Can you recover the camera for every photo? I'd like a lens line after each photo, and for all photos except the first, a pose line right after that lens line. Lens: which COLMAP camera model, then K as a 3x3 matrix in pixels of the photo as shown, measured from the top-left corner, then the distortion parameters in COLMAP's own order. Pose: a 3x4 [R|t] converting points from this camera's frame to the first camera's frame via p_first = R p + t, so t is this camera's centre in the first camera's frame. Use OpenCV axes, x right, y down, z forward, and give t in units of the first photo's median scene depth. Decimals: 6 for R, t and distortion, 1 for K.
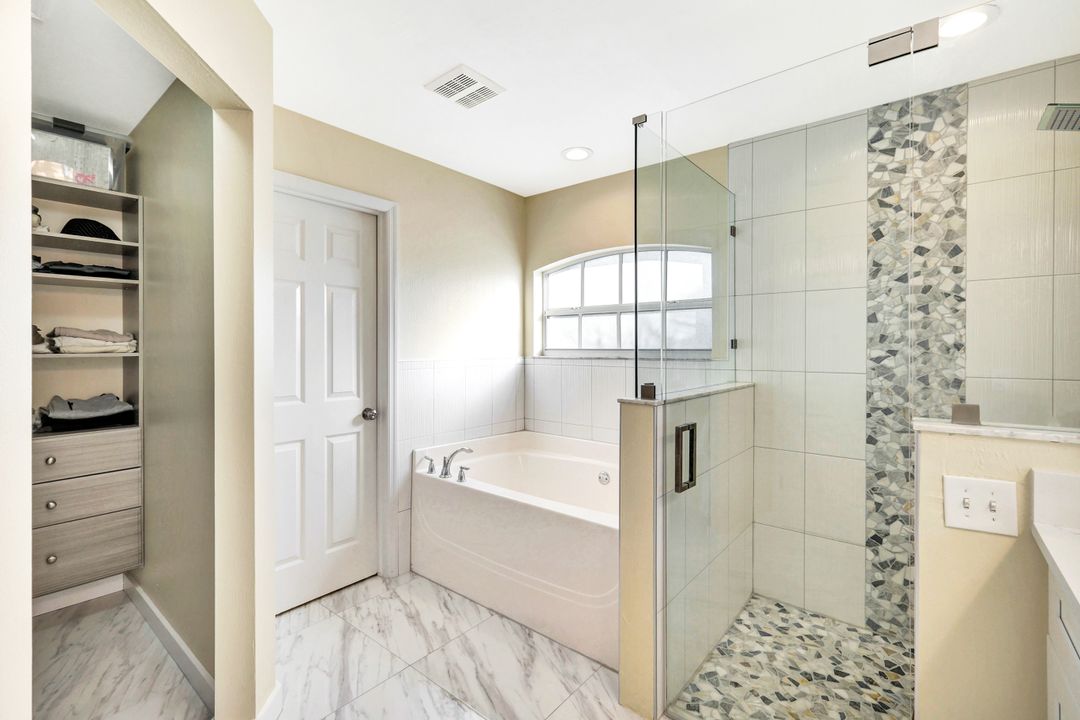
lens RADIAL K [[477.2, 0, 537.7], [0, 477.2, 349.6], [0, 0, 1]] dist [0.000477, 0.000437]
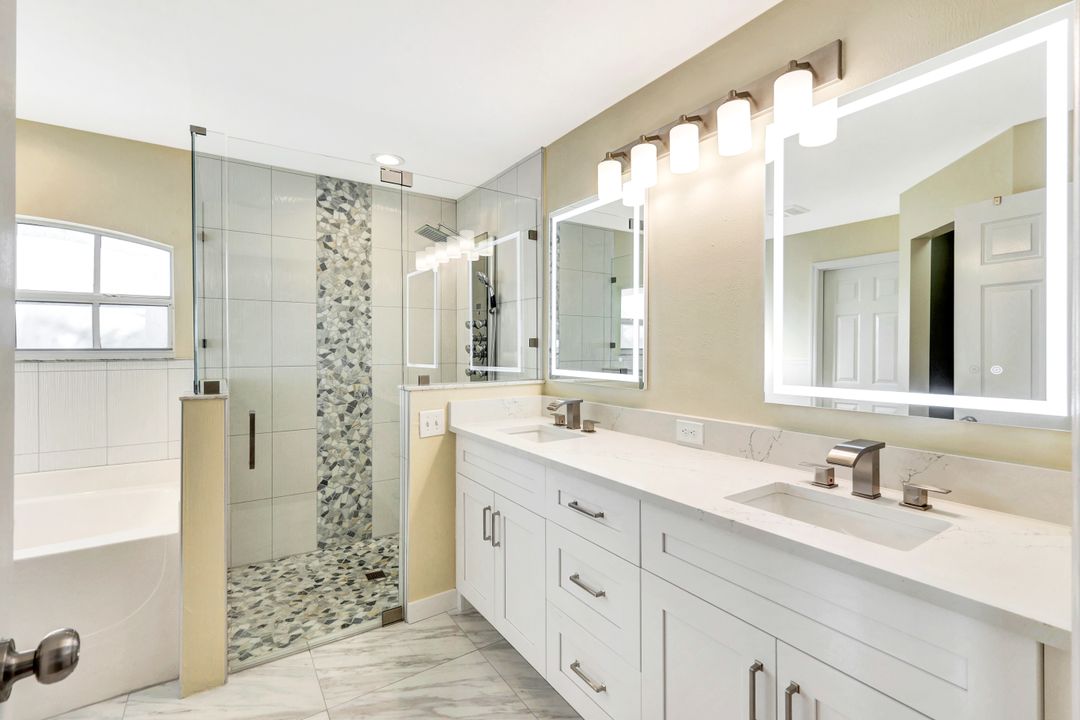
lens RADIAL K [[477.2, 0, 537.7], [0, 477.2, 349.6], [0, 0, 1]] dist [0.000477, 0.000437]
pose [[0.293267, -0.004340, 0.956021, -0.462213], [0.004647, 0.999984, 0.003114, 0.002227], [-0.956019, 0.003530, 0.293282, -0.018214]]
